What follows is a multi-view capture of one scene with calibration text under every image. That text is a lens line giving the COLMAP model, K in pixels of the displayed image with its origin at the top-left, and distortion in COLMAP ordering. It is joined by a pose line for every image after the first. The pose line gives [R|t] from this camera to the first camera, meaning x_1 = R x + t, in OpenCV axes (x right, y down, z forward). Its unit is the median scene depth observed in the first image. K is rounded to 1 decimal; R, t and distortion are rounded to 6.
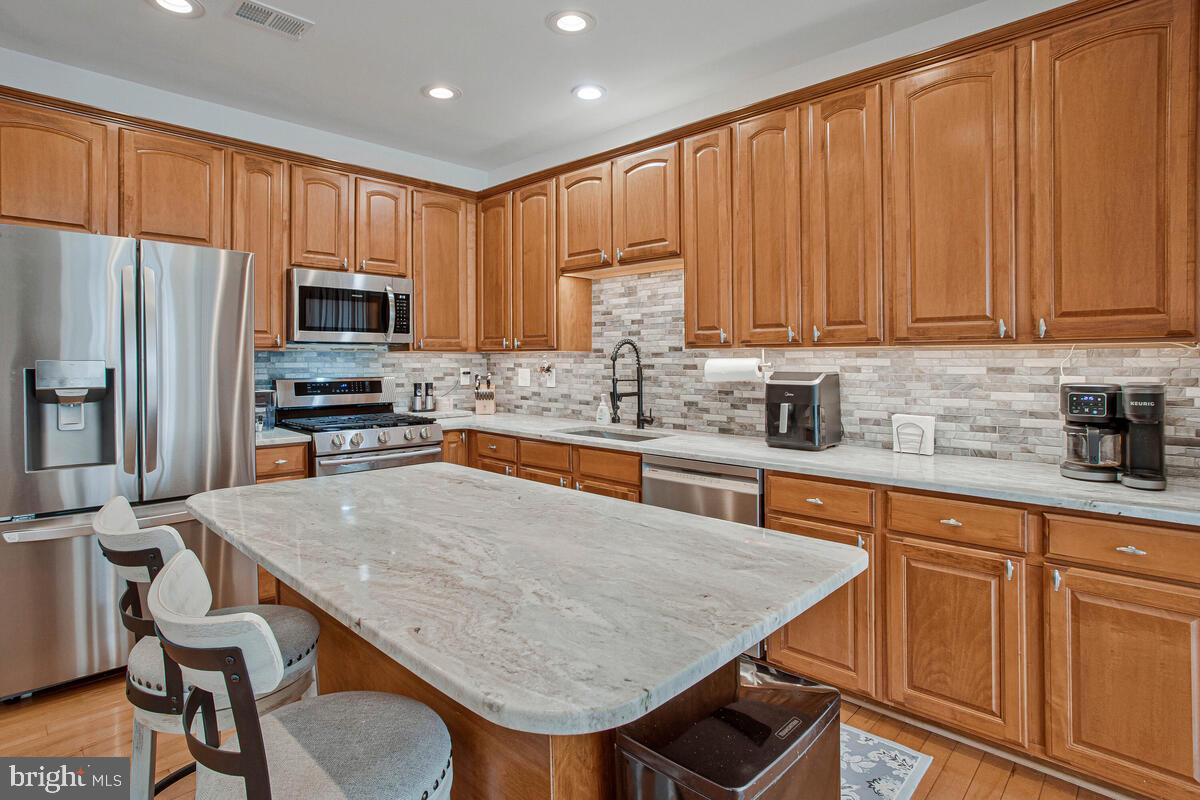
lens RADIAL K [[622.2, 0, 581.6], [0, 622.2, 346.7], [0, 0, 1]] dist [-0.061056, 0.017954]
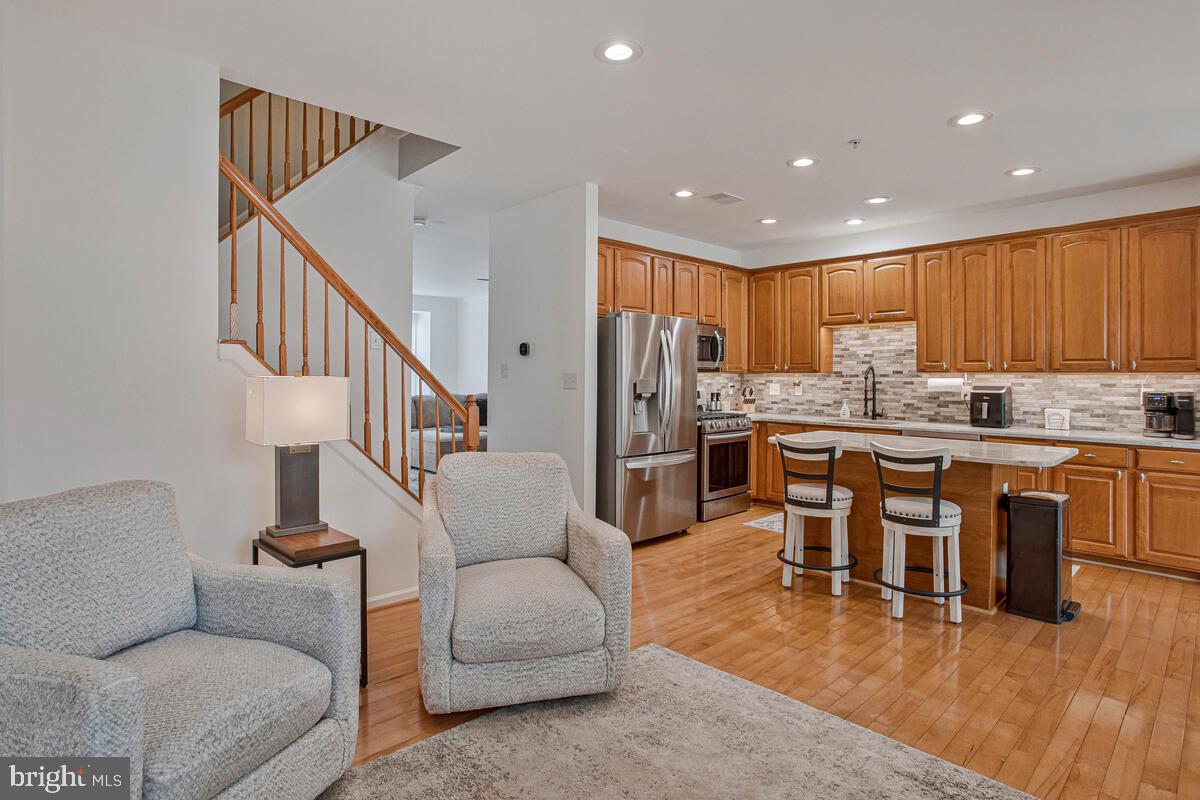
lens RADIAL K [[602.7, 0, 602.9], [0, 602.7, 363.2], [0, 0, 1]] dist [-0.064643, 0.024493]
pose [[0.999457, 0.004503, -0.032638, -0.713394], [-0.004493, 0.999990, 0.000379, -0.021490], [0.032639, -0.000232, 0.999467, -0.756235]]
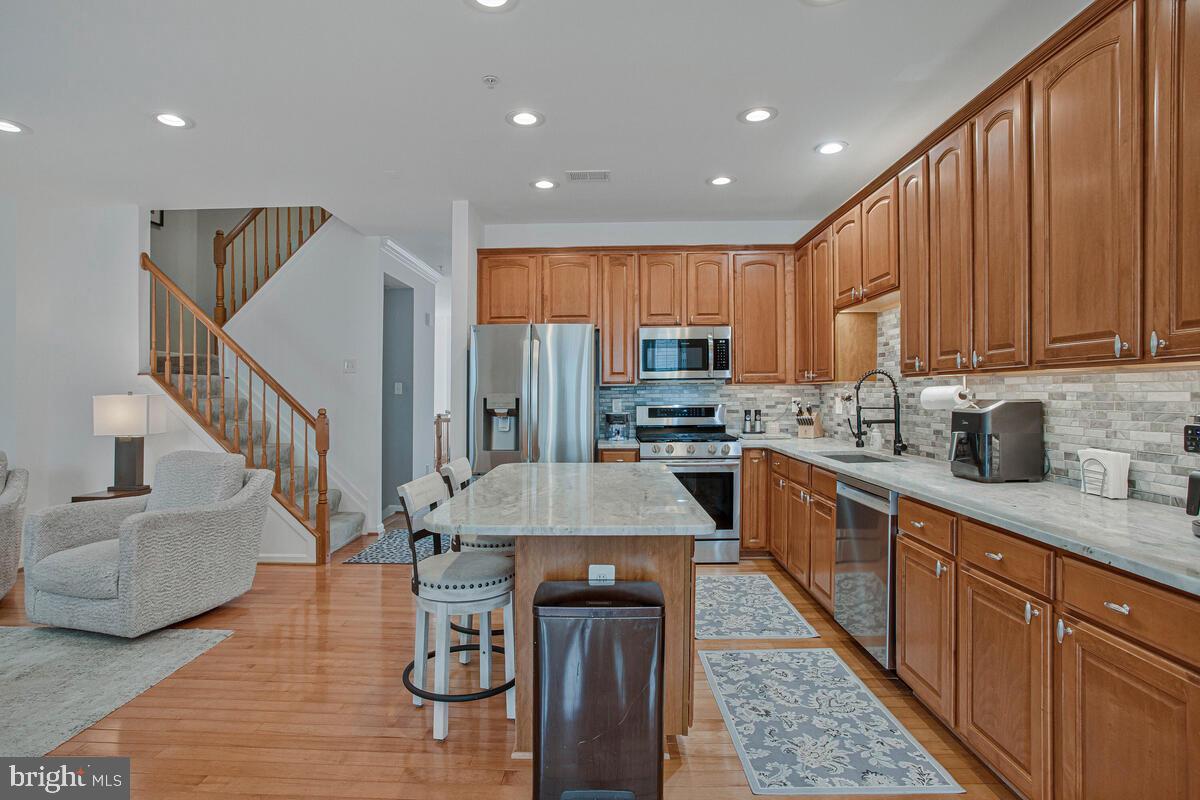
lens RADIAL K [[602.7, 0, 606.9], [0, 602.7, 389.9], [0, 0, 1]] dist [-0.064643, 0.024493]
pose [[0.701083, -0.012041, -0.712978, 0.562097], [0.024786, 0.999665, 0.007490, 0.004942], [0.712649, -0.022923, 0.701146, -0.044713]]
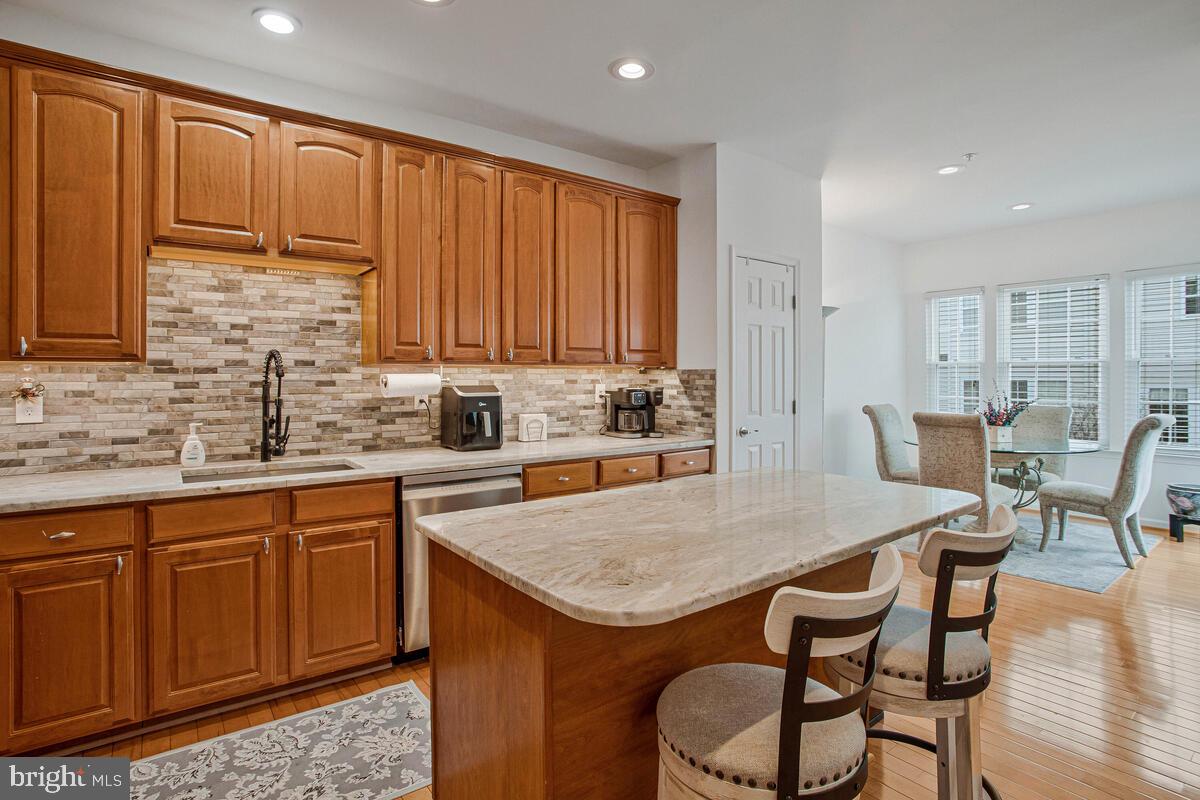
lens RADIAL K [[602.7, 0, 583.6], [0, 602.7, 376.7], [0, 0, 1]] dist [-0.064643, 0.024493]
pose [[0.172111, -0.004273, 0.985068, -0.720207], [-0.019022, 0.999790, 0.007660, 0.010726], [-0.984894, -0.020057, 0.171994, 0.571053]]
